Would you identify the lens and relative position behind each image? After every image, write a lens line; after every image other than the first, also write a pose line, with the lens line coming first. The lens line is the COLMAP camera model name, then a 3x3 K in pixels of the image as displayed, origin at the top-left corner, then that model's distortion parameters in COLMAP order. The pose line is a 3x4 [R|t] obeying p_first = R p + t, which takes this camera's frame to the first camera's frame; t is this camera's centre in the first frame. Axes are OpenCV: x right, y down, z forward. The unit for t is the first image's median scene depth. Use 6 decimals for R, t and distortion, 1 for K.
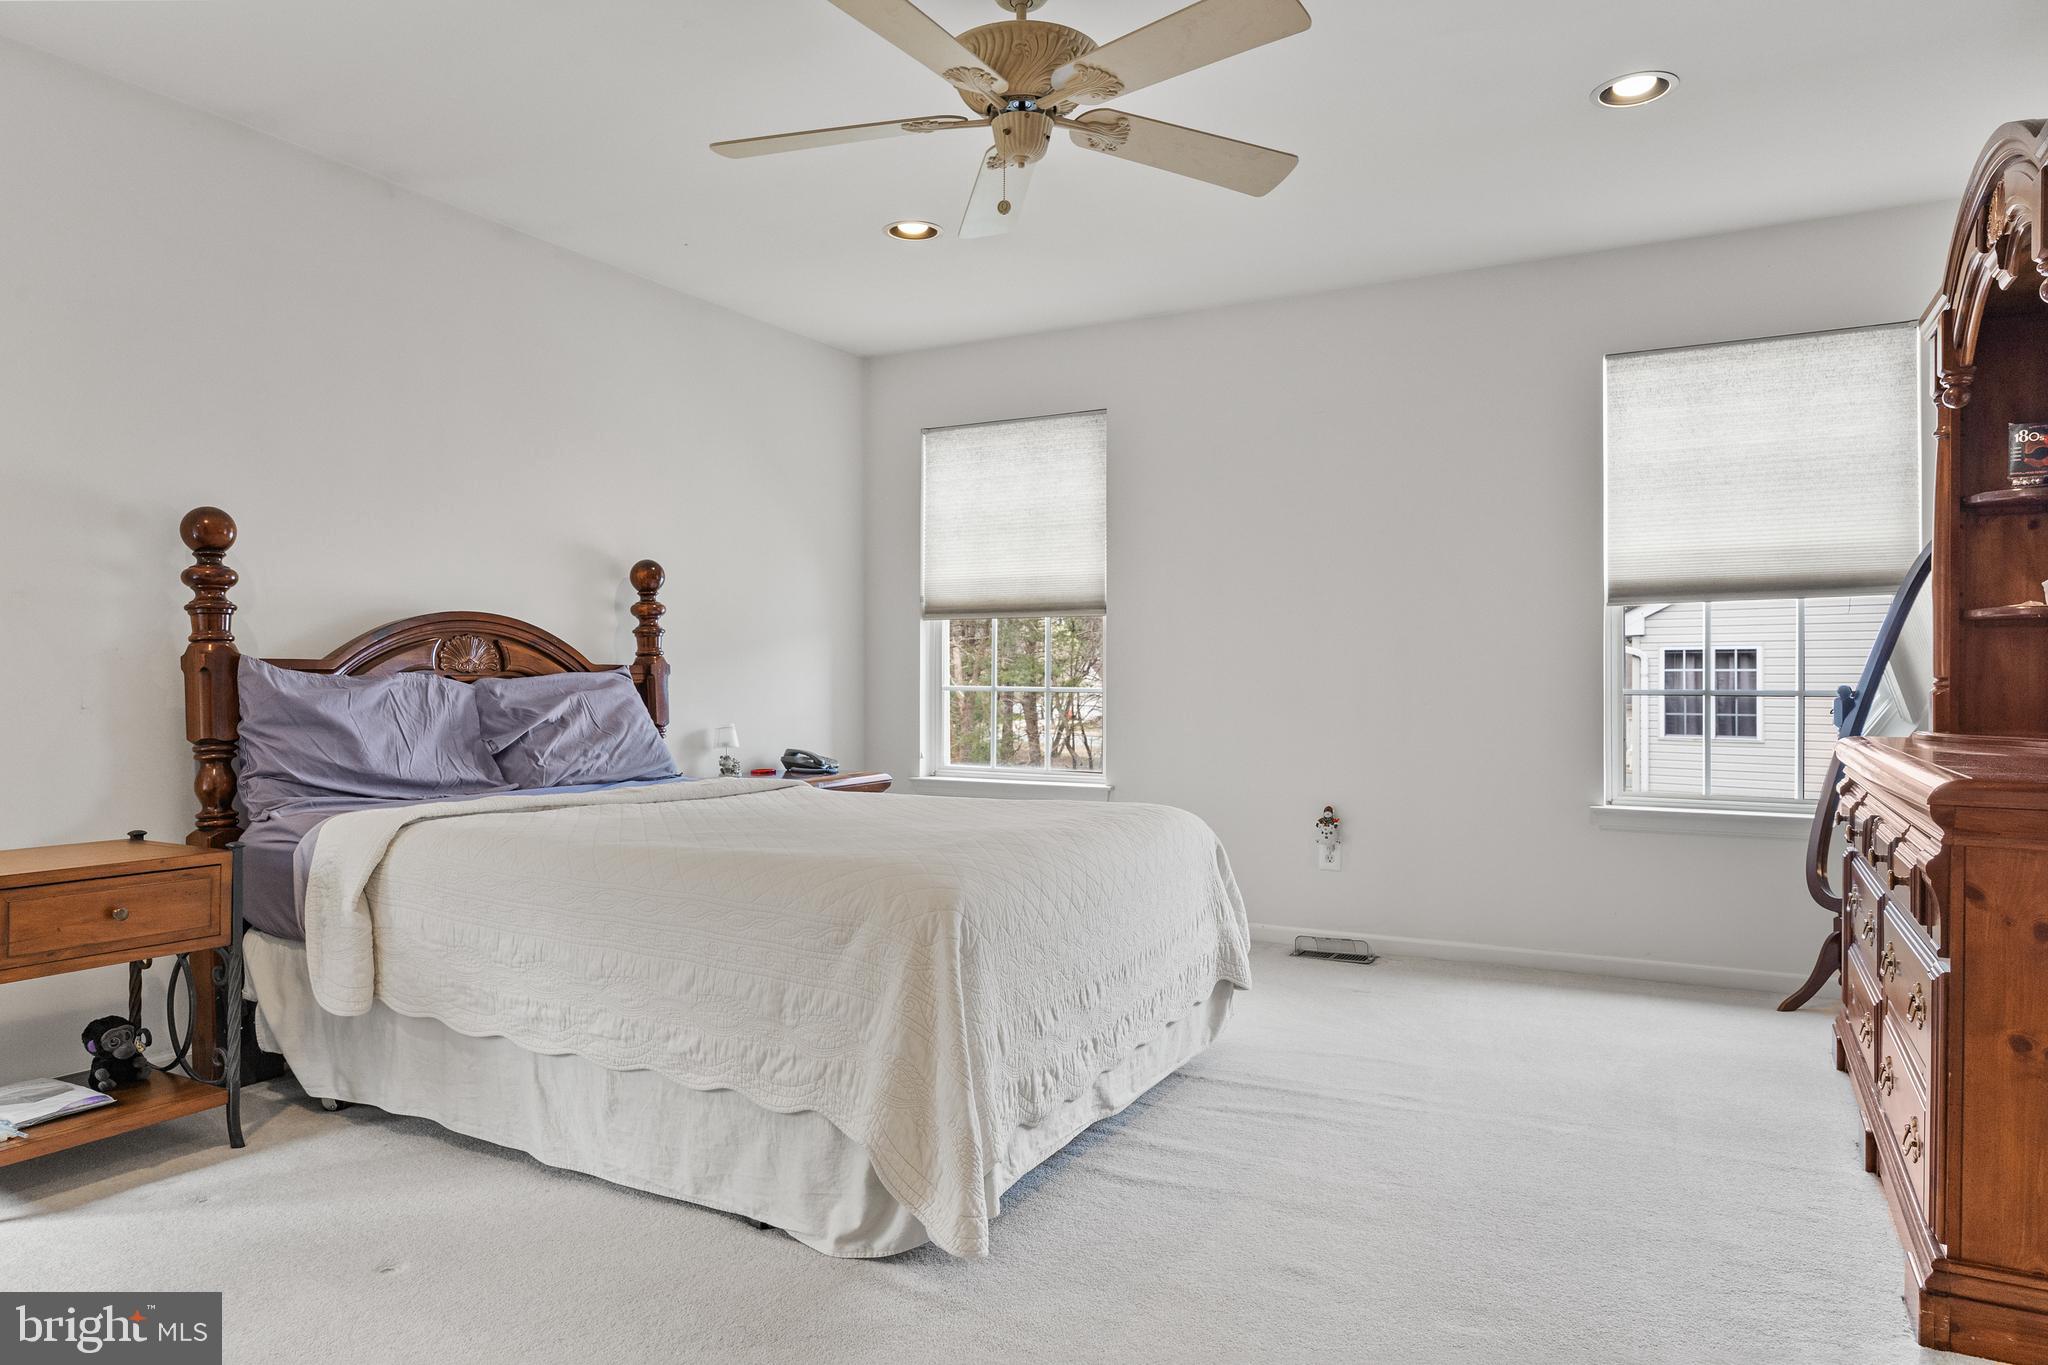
lens RADIAL K [[1318.5, 0, 1021.3], [0, 1318.5, 684.6], [0, 0, 1]] dist [0.000527, 0.000031]
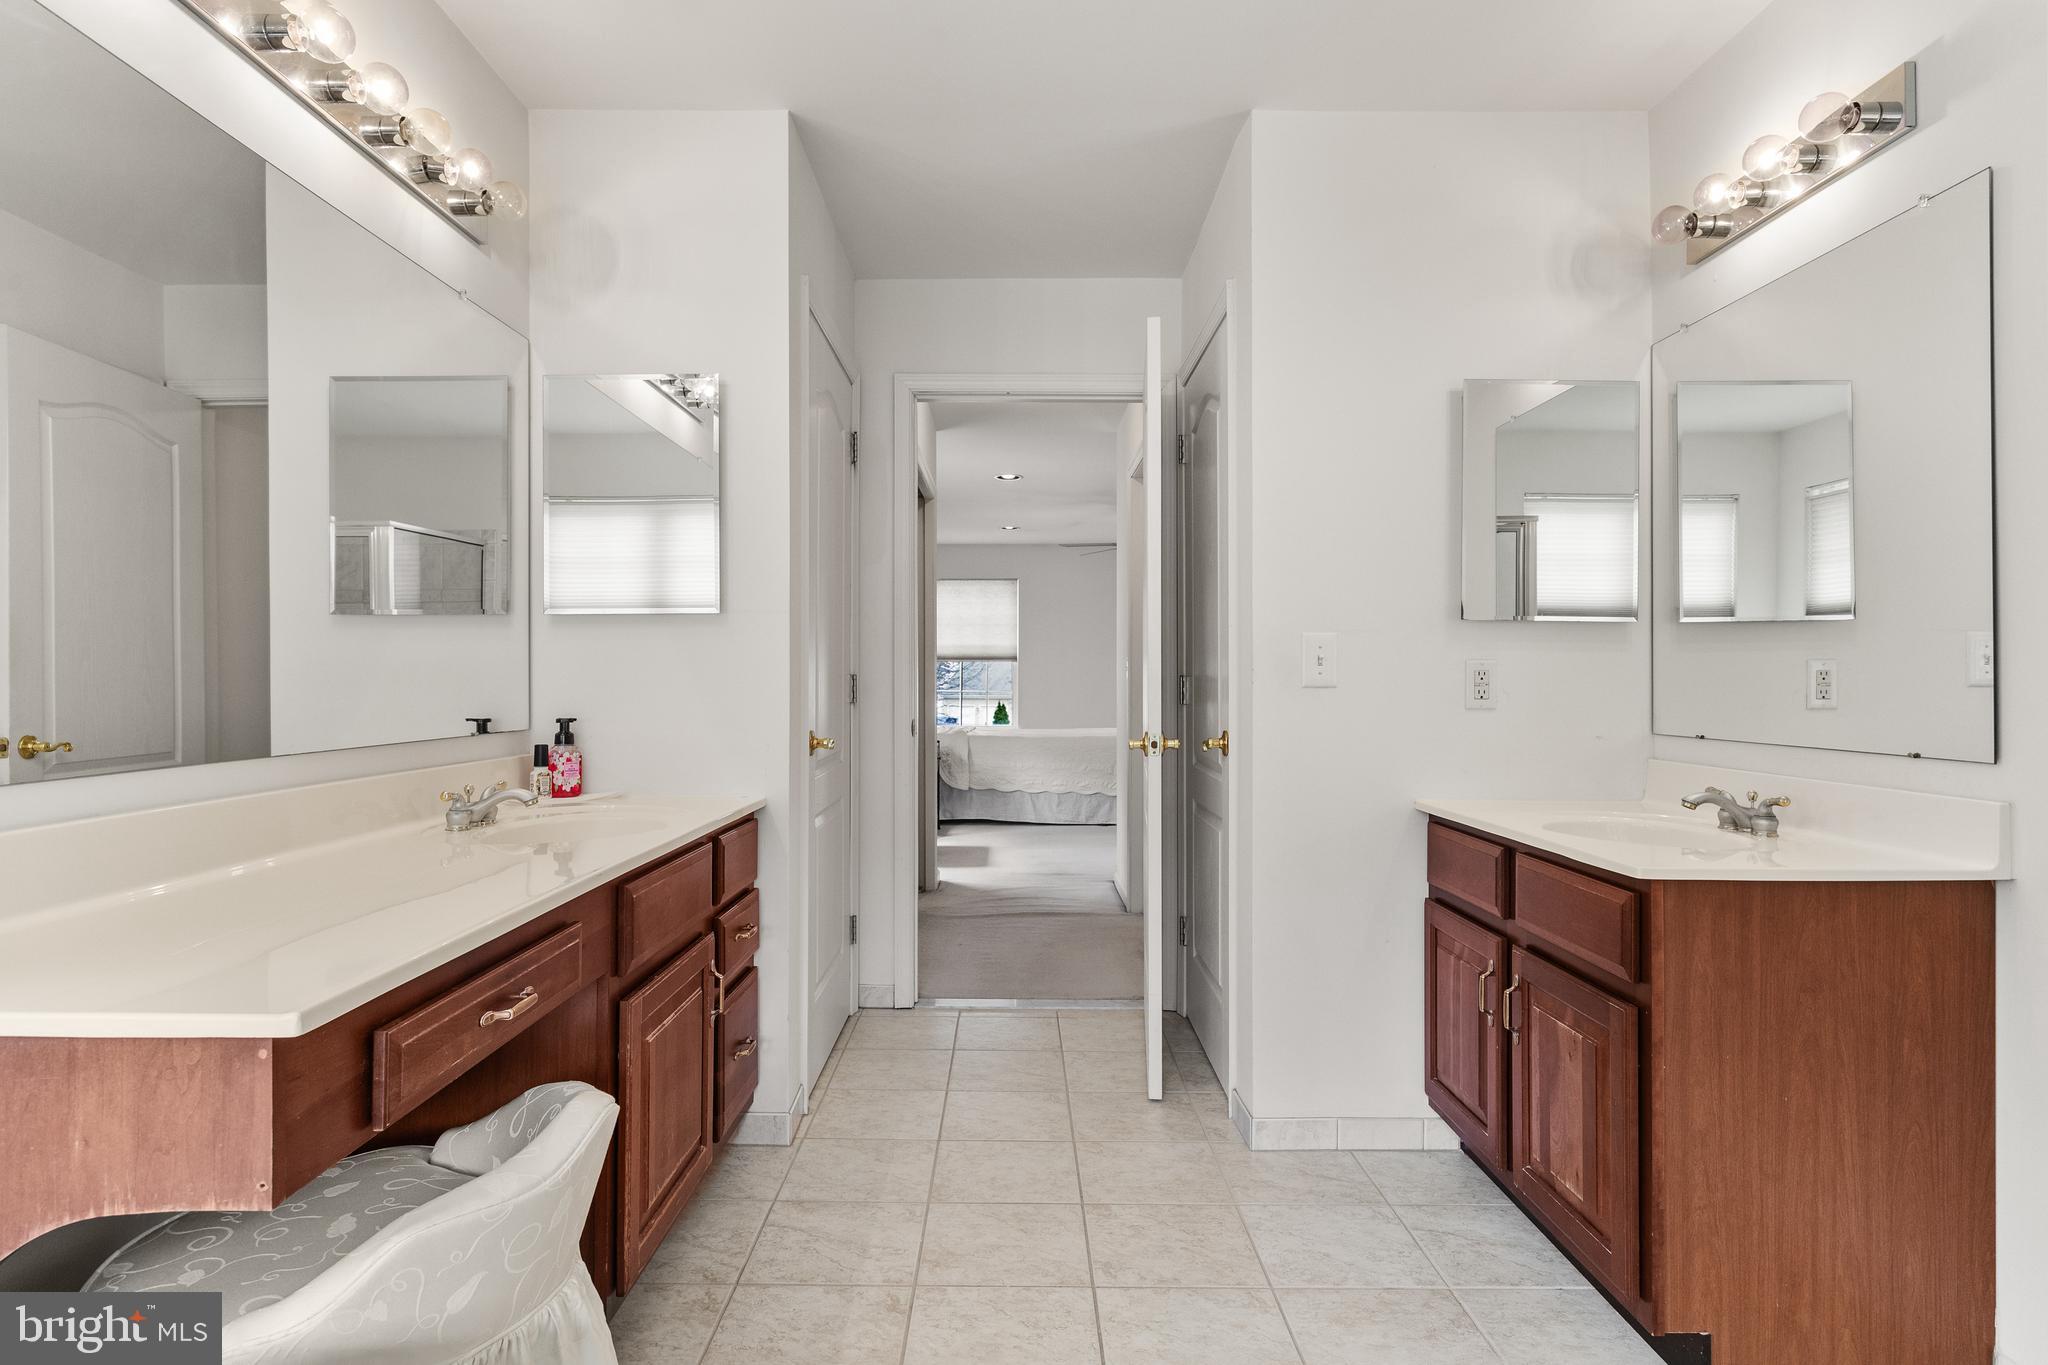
lens RADIAL K [[1189.7, 0, 1024.3], [0, 1189.7, 681.4], [0, 0, 1]] dist [-0.000178, -0.000002]
pose [[0.878623, -0.001676, 0.477513, -1.324337], [0.001943, 0.999998, -0.000065, -0.022732], [-0.477512, 0.000985, 0.878625, -1.289022]]
